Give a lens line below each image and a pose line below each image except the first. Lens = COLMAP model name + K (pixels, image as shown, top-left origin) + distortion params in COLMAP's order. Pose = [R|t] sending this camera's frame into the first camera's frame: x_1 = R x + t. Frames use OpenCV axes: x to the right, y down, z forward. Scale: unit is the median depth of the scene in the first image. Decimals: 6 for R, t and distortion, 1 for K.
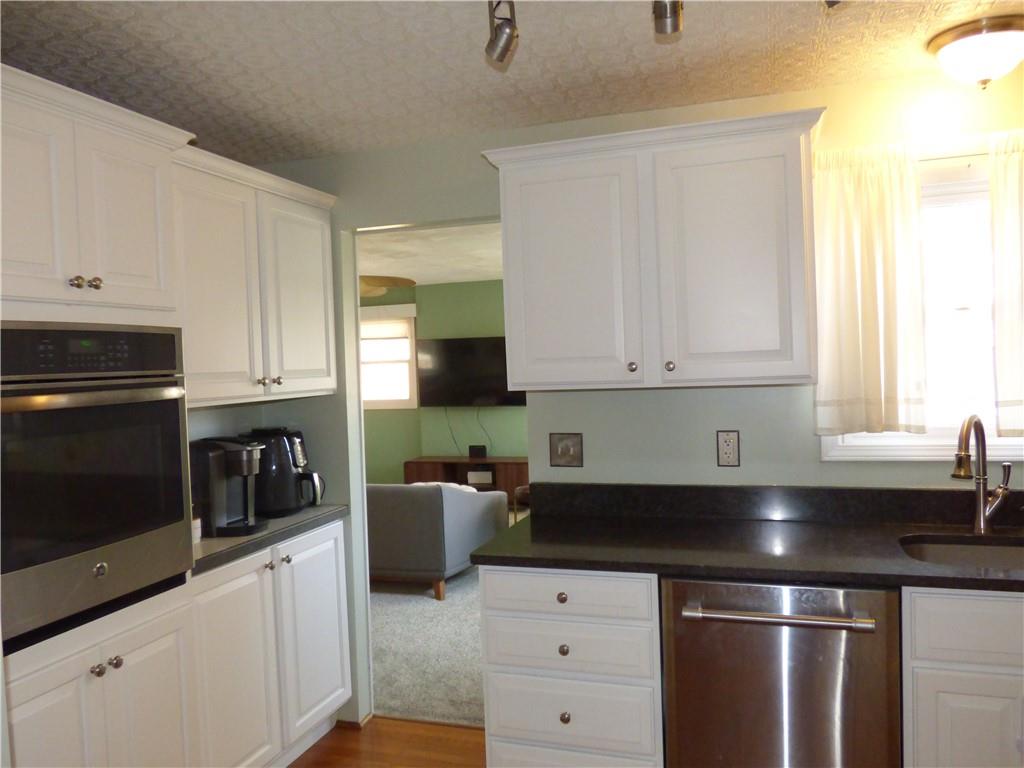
lens RADIAL K [[770.4, 0, 515.4], [0, 770.4, 381.2], [0, 0, 1]] dist [-0.018402, -0.014489]
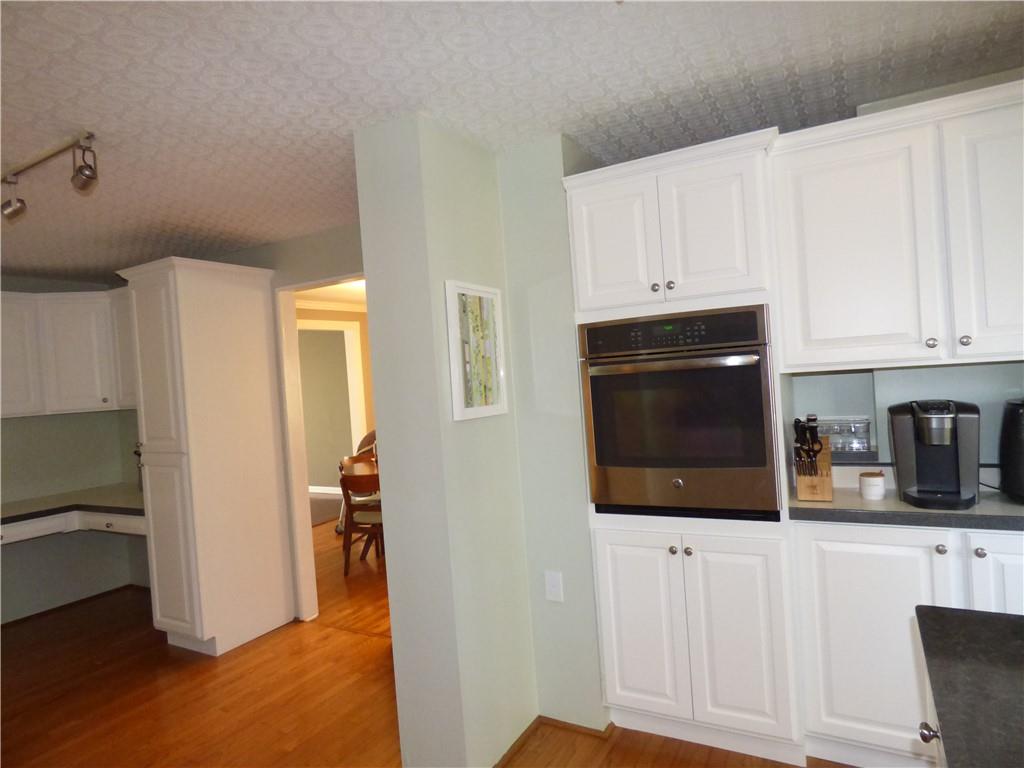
lens RADIAL K [[611.2, 0, 512.4], [0, 611.2, 374.7], [0, 0, 1]] dist [-0.002696, -0.009482]
pose [[-0.178574, 0.065769, -0.981726, 0.484650], [0.054673, 0.996885, 0.056839, -0.032156], [0.982406, -0.043524, -0.181613, 0.692395]]
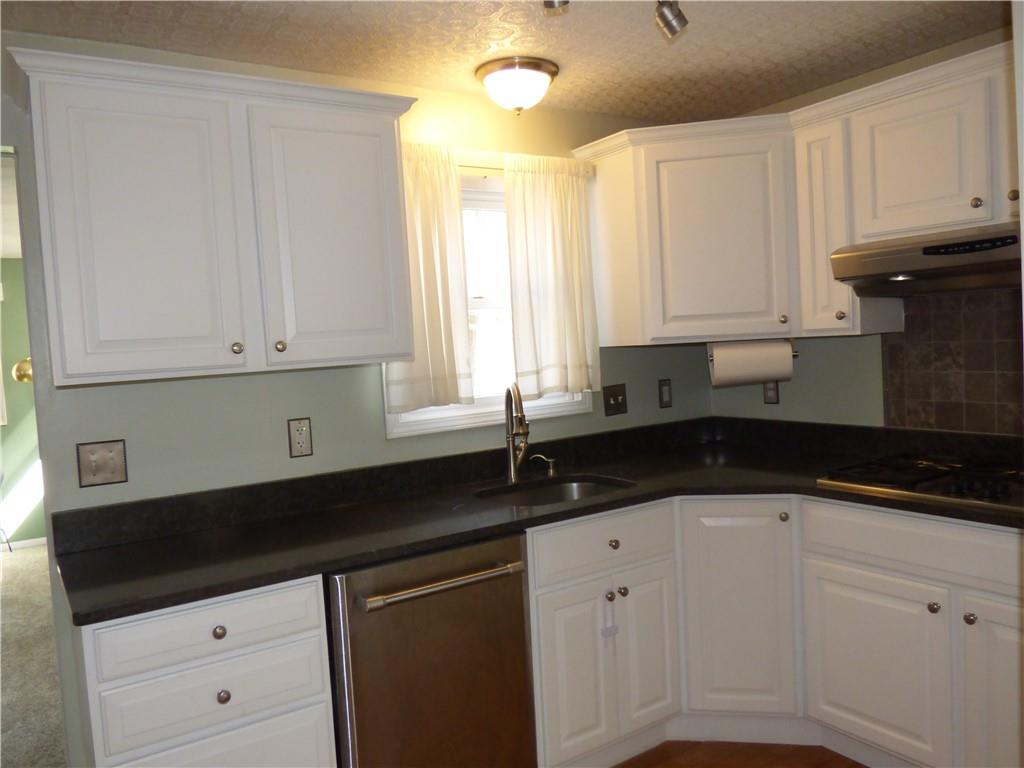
lens RADIAL K [[770.4, 0, 514.4], [0, 770.4, 380.9], [0, 0, 1]] dist [-0.018402, -0.014489]
pose [[0.614644, -0.040807, 0.787748, -0.326037], [0.057223, 0.998336, 0.007068, 0.028875], [-0.786726, 0.040733, 0.615957, 0.228086]]
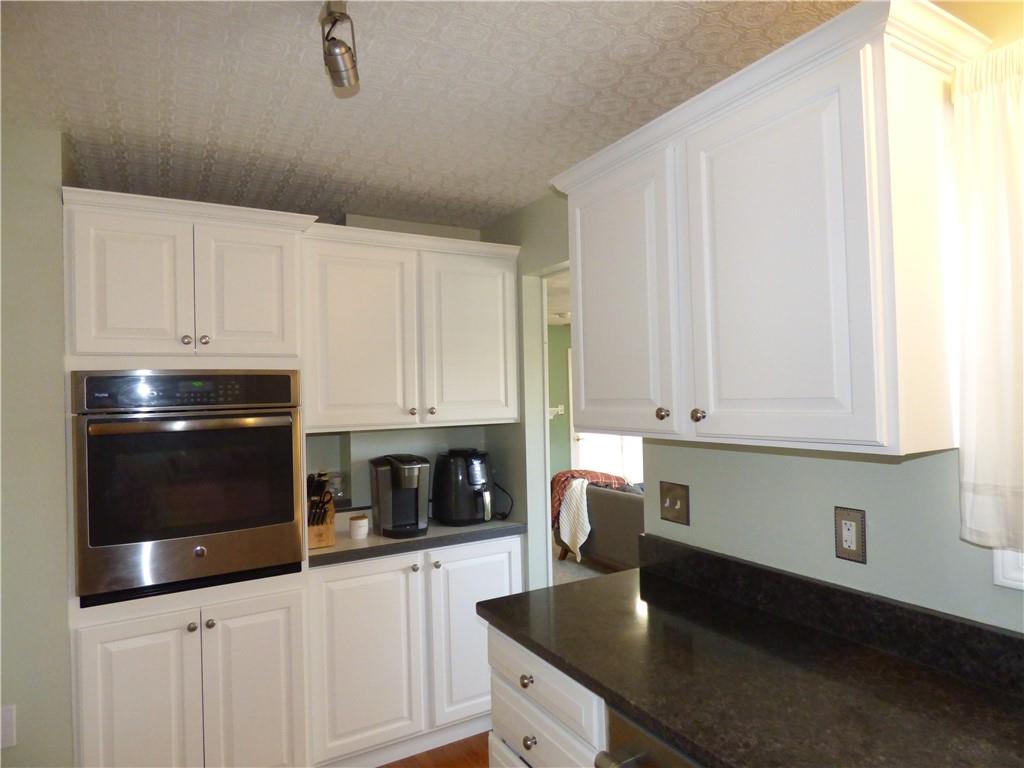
lens RADIAL K [[611.2, 0, 519.2], [0, 611.2, 382.6], [0, 0, 1]] dist [-0.002696, -0.009482]
pose [[0.753619, 0.009097, -0.657249, 0.445384], [-0.021530, 0.999709, -0.010850, -0.039891], [0.656959, 0.022328, 0.753595, 0.420117]]
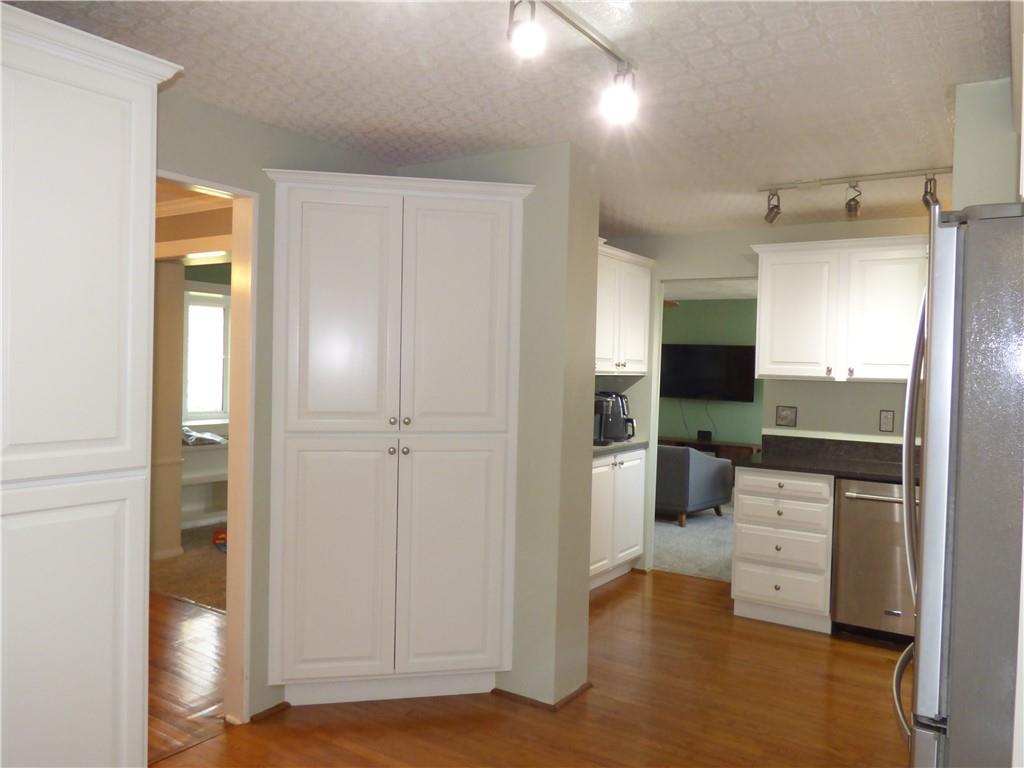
lens RADIAL K [[770.4, 0, 511.2], [0, 770.4, 379.3], [0, 0, 1]] dist [-0.018402, -0.014489]
pose [[0.962247, 0.067671, -0.263633, -0.089640], [-0.068661, 0.997625, 0.005468, 0.046134], [0.263376, 0.012839, 0.964608, -0.926005]]
